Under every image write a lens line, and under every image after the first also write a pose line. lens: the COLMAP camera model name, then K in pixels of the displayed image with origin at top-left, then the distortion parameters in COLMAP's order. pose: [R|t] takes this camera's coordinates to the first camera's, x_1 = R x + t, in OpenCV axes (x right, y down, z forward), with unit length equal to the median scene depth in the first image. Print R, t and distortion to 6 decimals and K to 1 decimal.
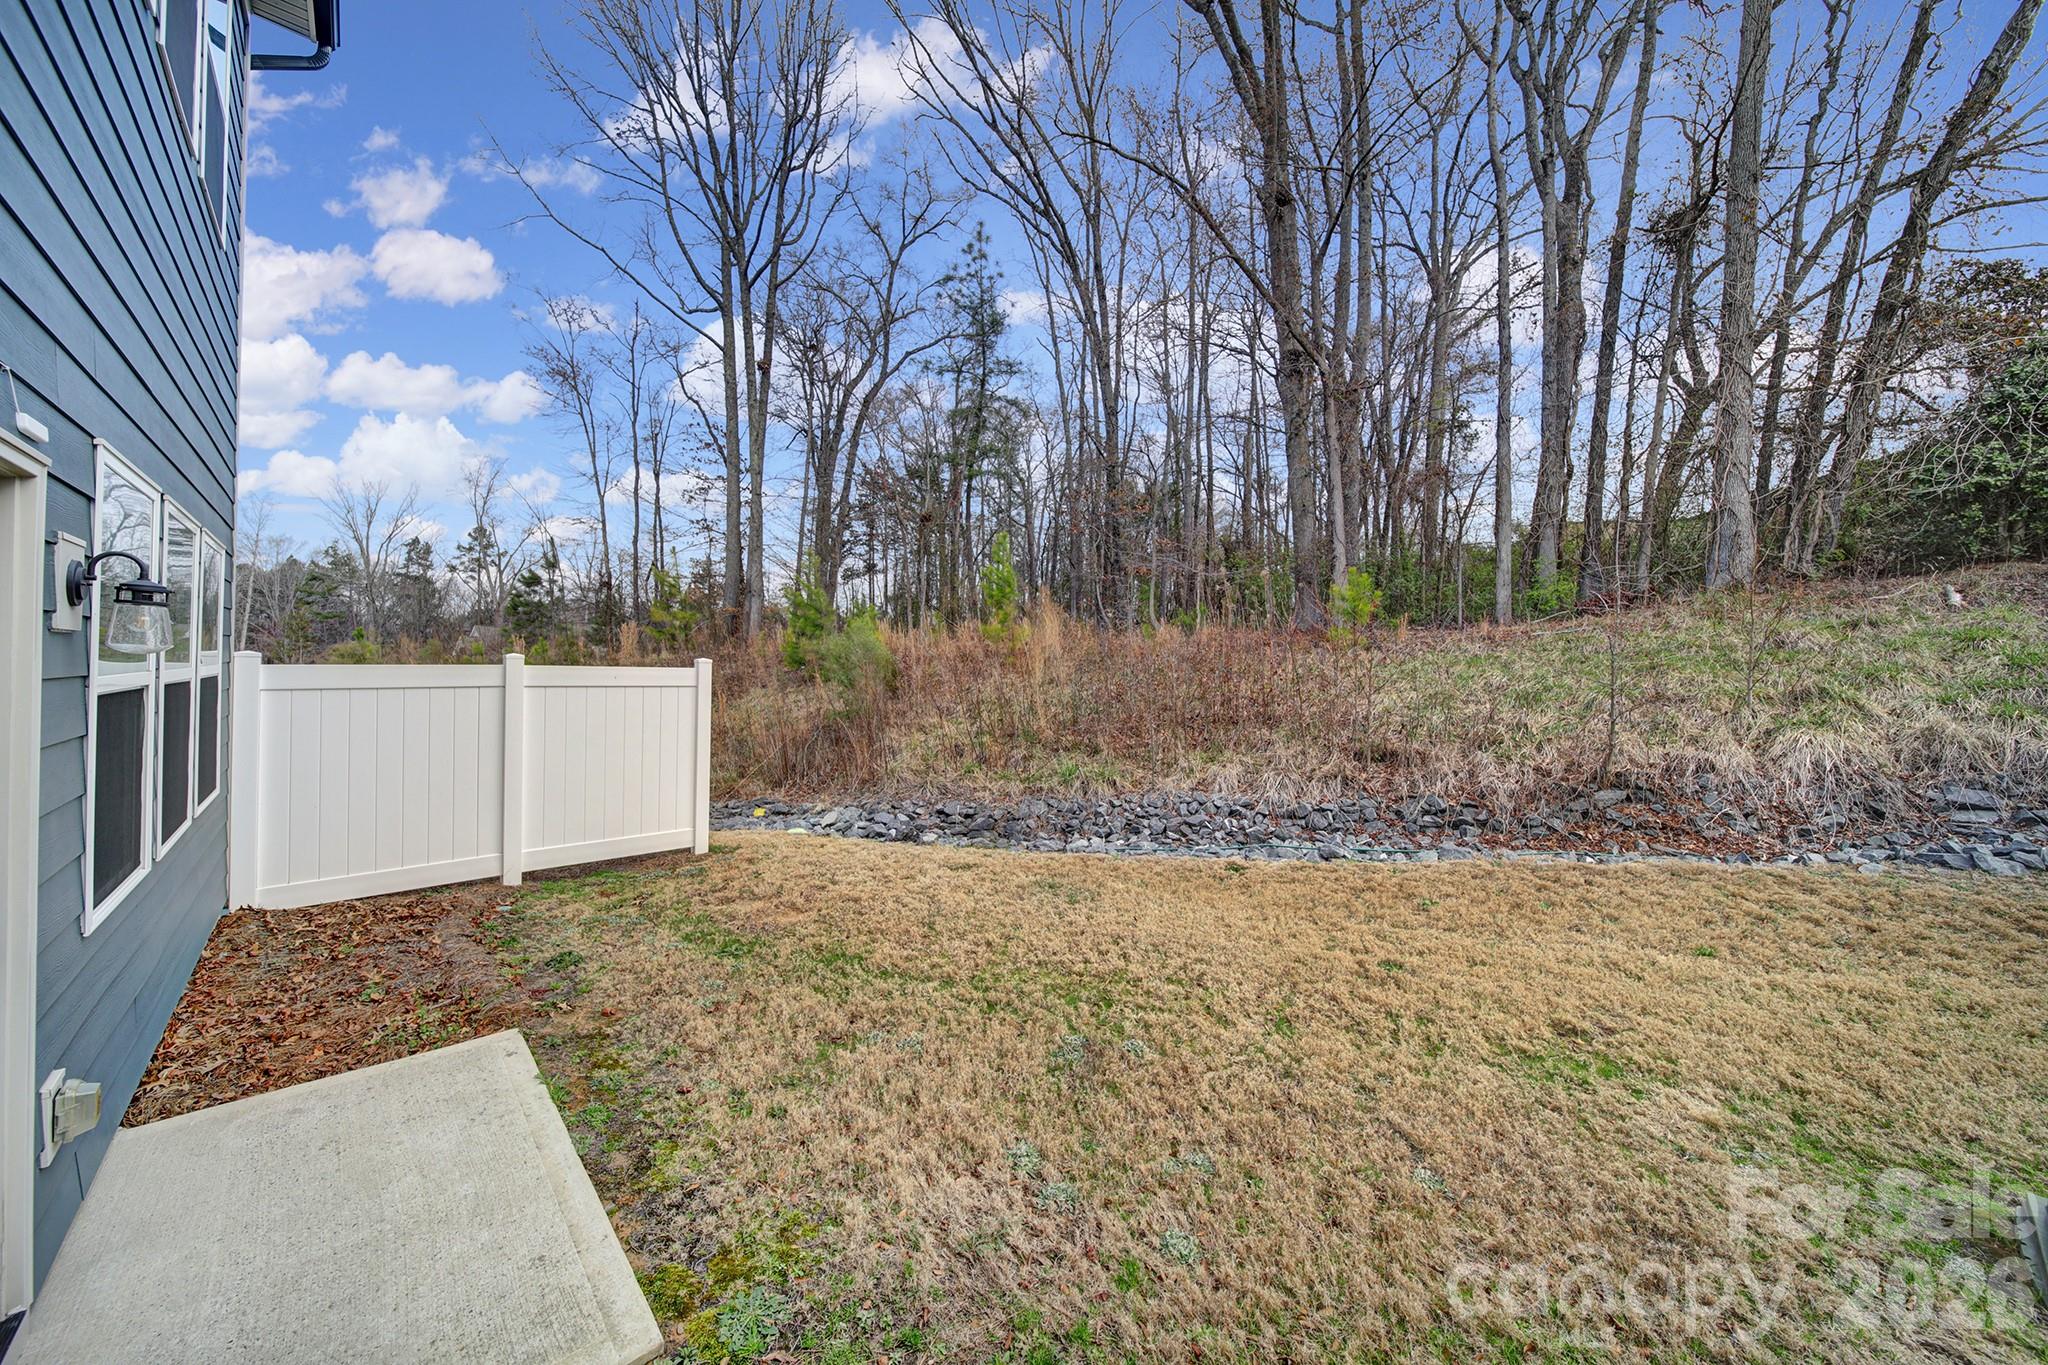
lens RADIAL K [[721.0, 0, 1017.3], [0, 721.0, 669.7], [0, 0, 1]] dist [0.000341, -0.002360]
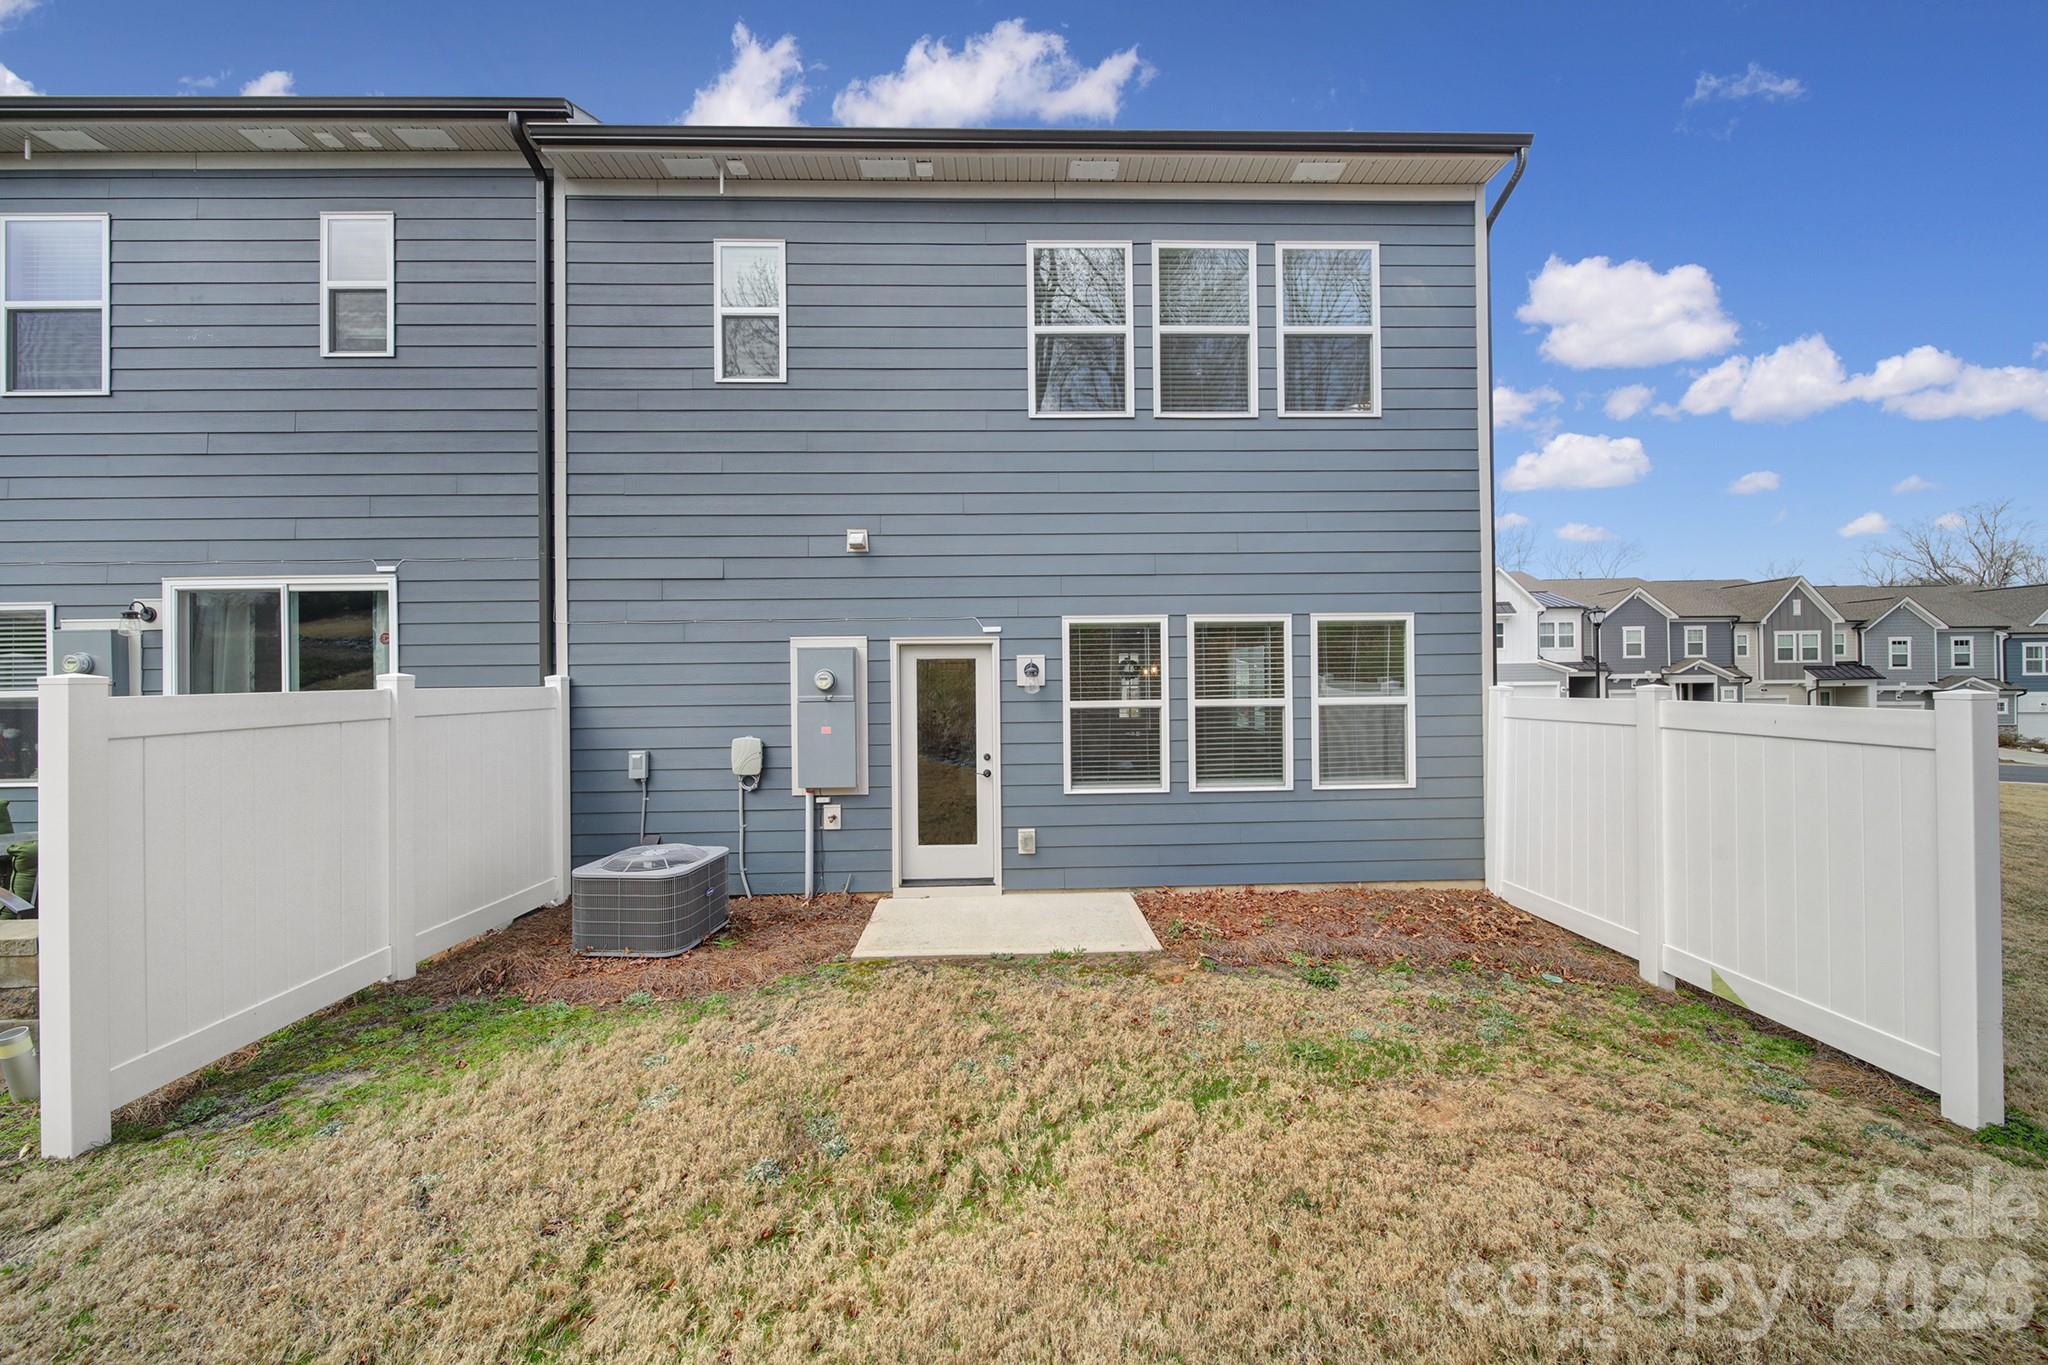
lens RADIAL K [[721.0, 0, 1017.3], [0, 721.0, 669.7], [0, 0, 1]] dist [0.000341, -0.002360]
pose [[-0.661504, -0.018533, -0.749713, 0.320242], [-0.004878, 0.999780, -0.020410, -0.018820], [0.749926, -0.009844, -0.661448, 0.931042]]
